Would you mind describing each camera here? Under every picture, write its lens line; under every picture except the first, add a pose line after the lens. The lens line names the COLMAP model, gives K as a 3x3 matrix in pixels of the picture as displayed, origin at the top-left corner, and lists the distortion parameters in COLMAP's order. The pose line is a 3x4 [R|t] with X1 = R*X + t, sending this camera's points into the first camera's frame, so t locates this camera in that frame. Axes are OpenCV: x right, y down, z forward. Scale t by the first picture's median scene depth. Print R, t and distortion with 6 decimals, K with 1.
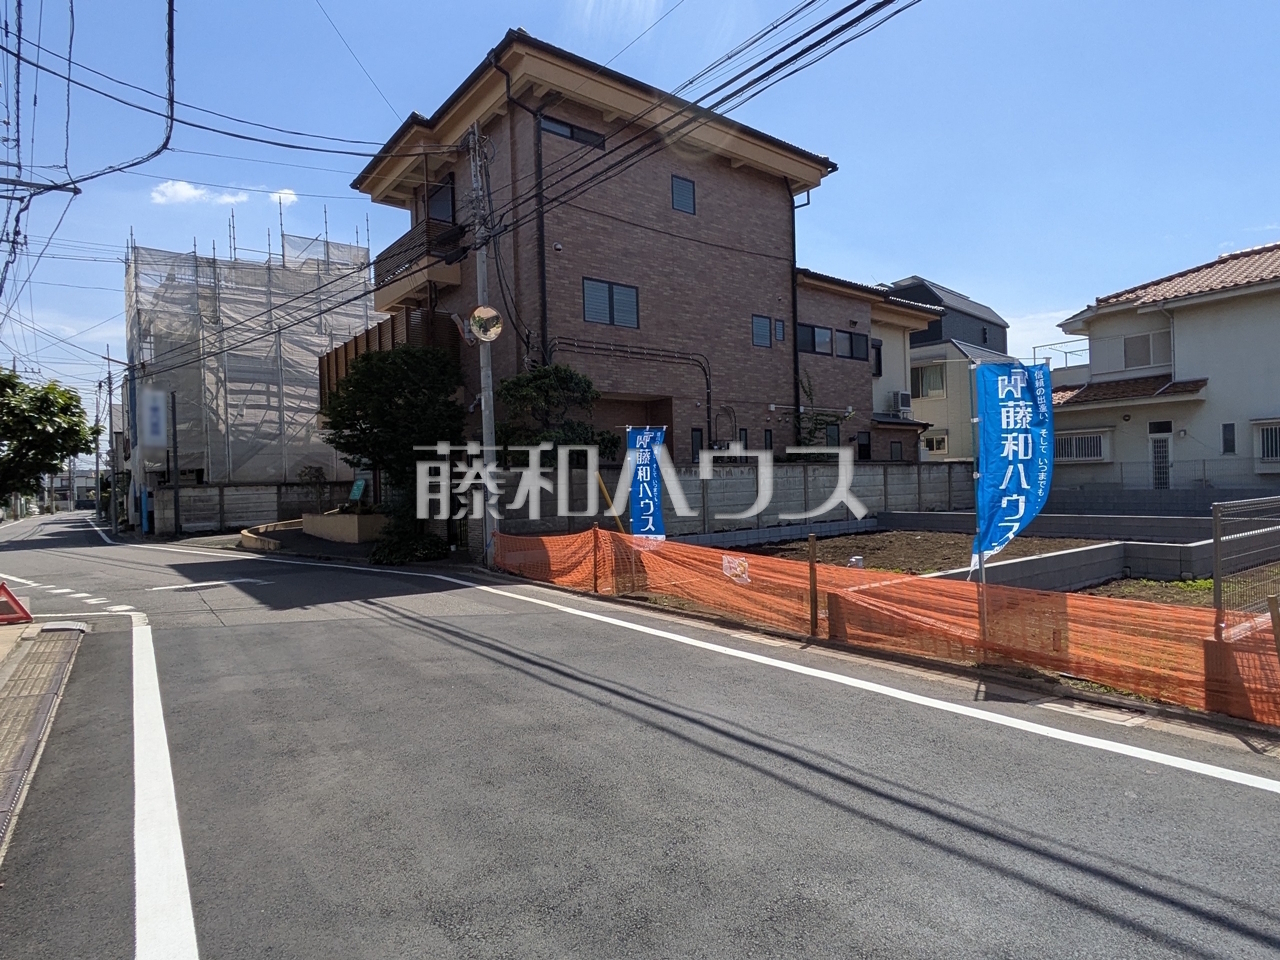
lens RADIAL K [[727.6, 0, 640.0], [0, 727.6, 480.0], [0, 0, 1]] dist [0.000425, 0.000115]
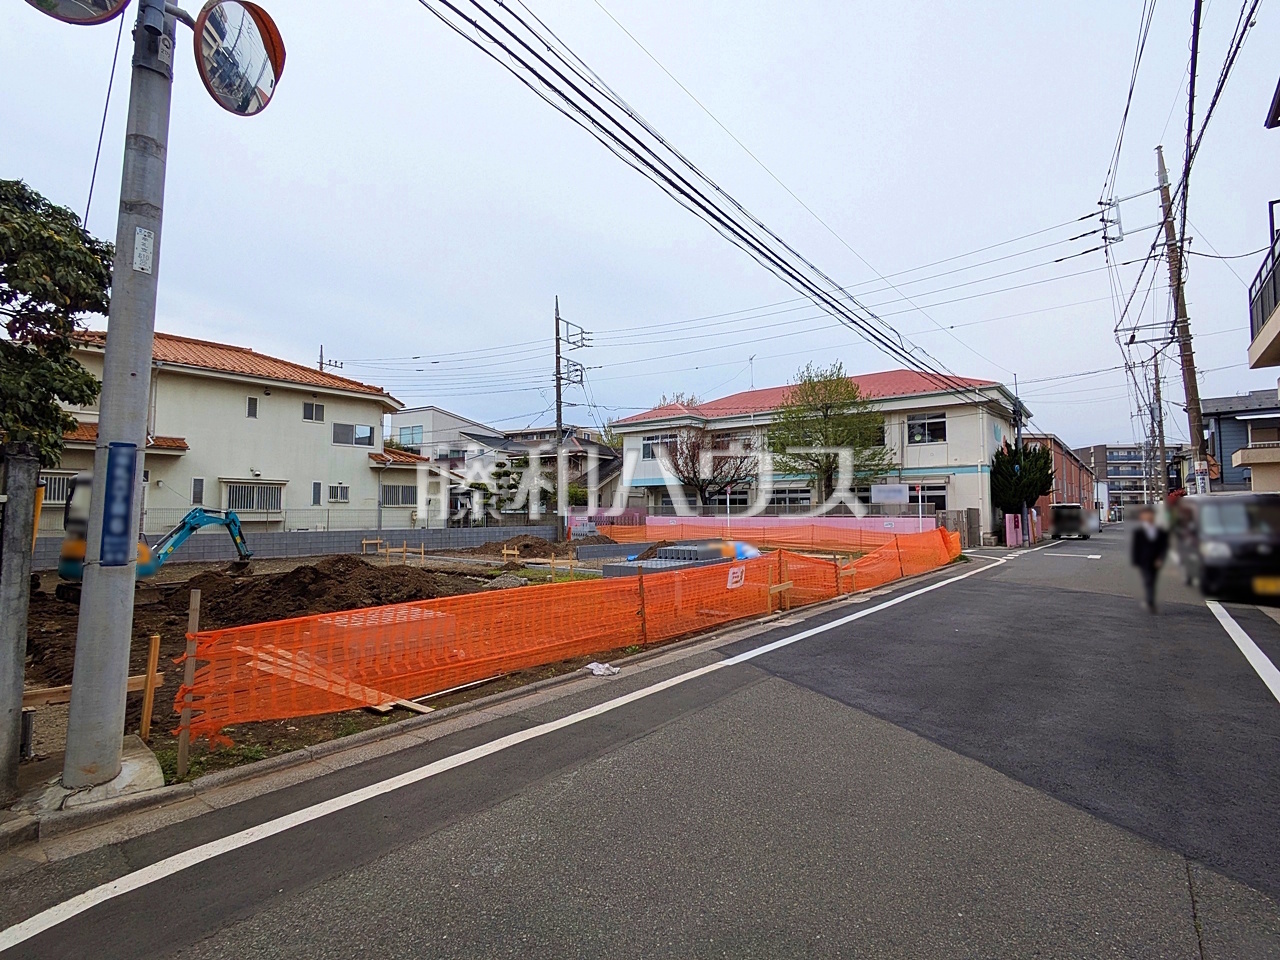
lens RADIAL K [[599.7, 0, 640.0], [0, 599.7, 480.0], [0, 0, 1]] dist [-0.000123, 0.000117]
pose [[-0.253773, 0.082807, 0.963713, -0.361279], [0.002593, 0.996383, -0.084931, 0.010836], [-0.967260, -0.019054, -0.253070, 0.611491]]
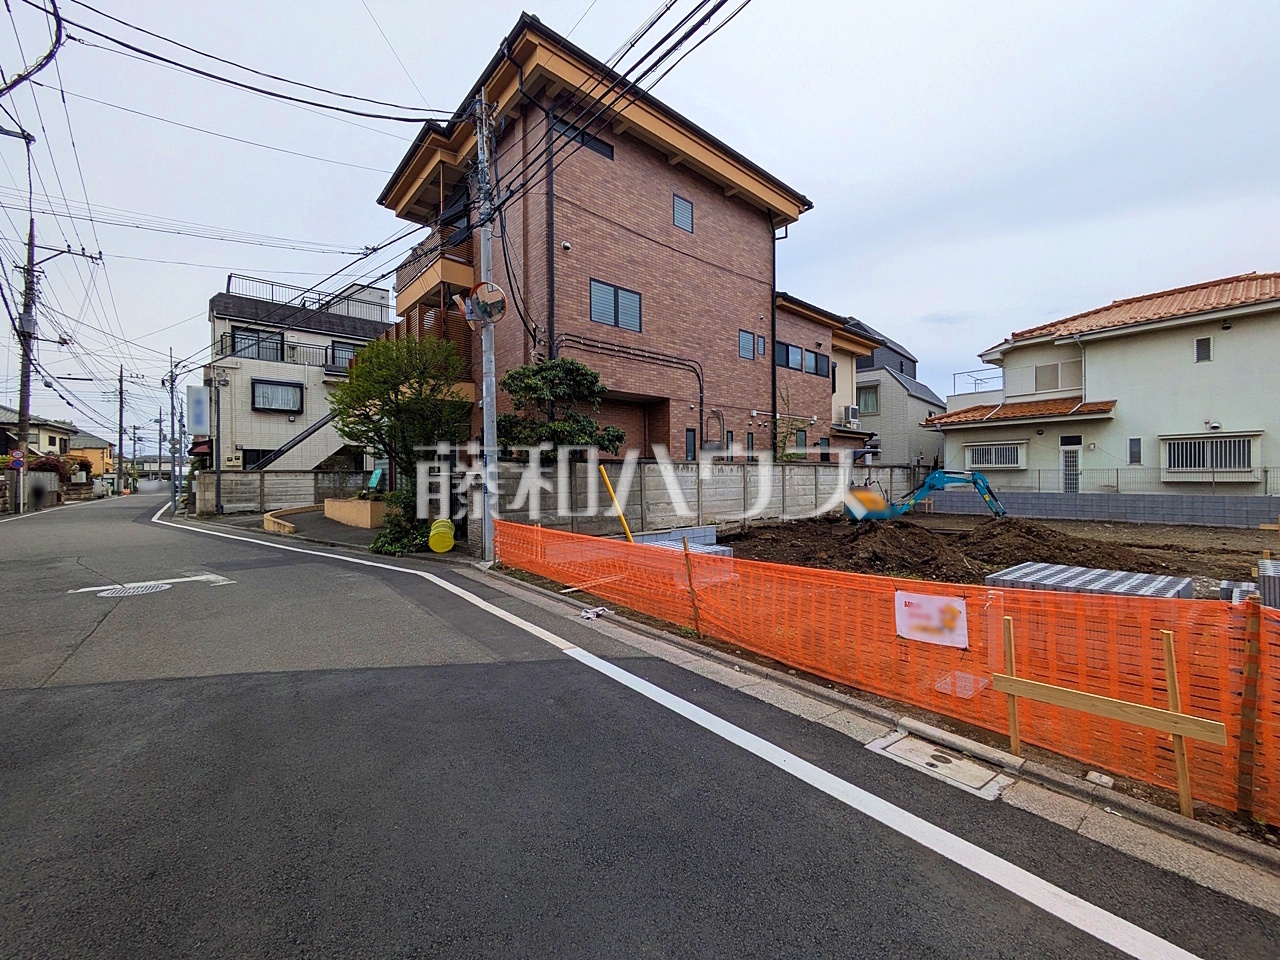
lens RADIAL K [[505.5, 0, 639.4], [0, 505.5, 475.9], [0, 0, 1]] dist [0.000495, 0.000156]
pose [[0.998722, 0.022733, 0.045147, -0.030495], [-0.022787, 0.999740, 0.000686, 0.000786], [-0.045120, -0.001714, 0.998980, 0.244510]]
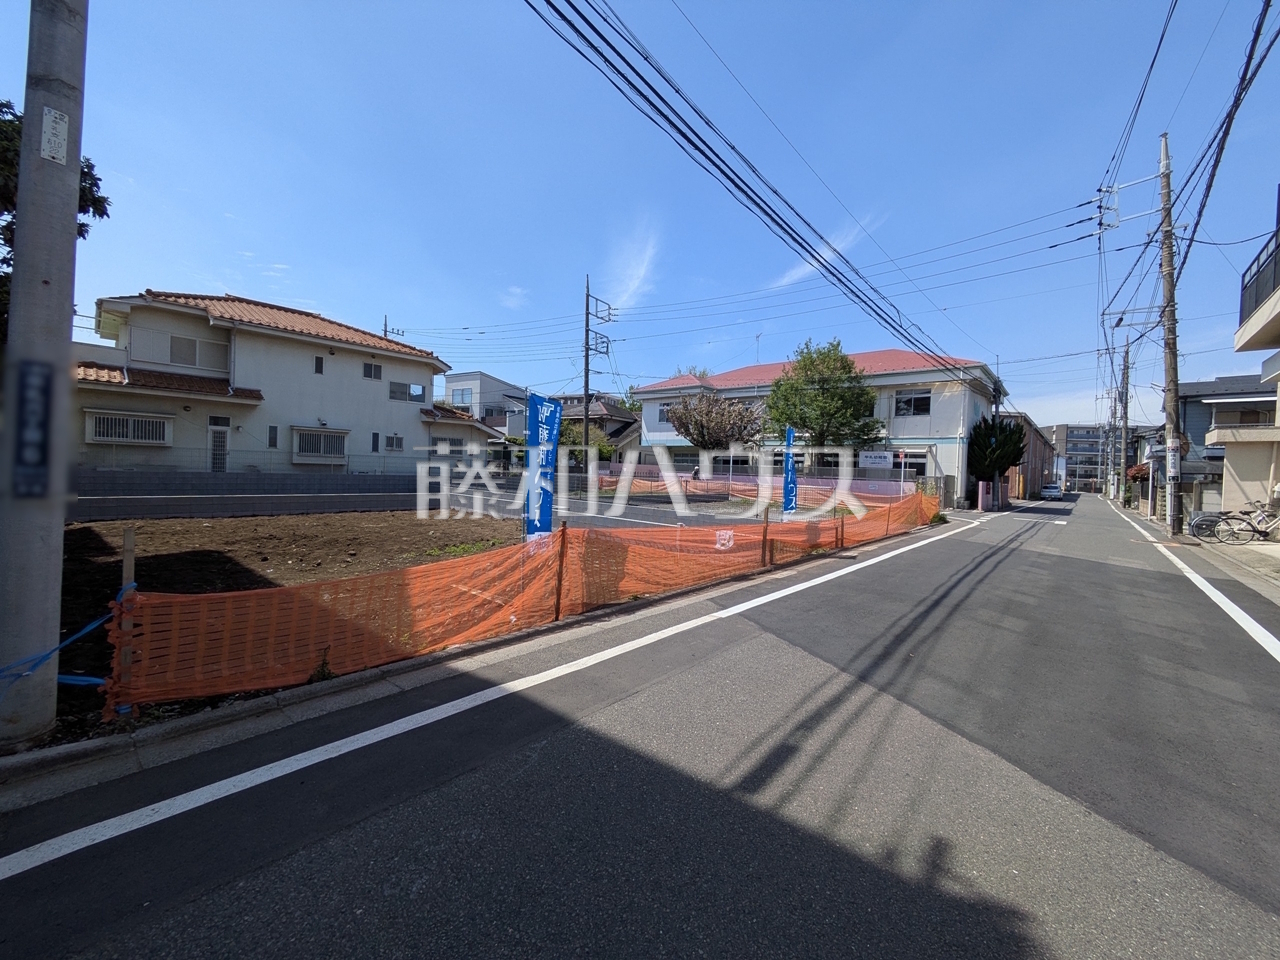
lens RADIAL K [[505.5, 0, 639.4], [0, 505.5, 475.9], [0, 0, 1]] dist [0.000495, 0.000156]
pose [[-0.220731, 0.008927, 0.975294, -0.315946], [-0.033737, 0.999290, -0.016782, 0.011306], [-0.974751, -0.036608, -0.220273, 0.589961]]
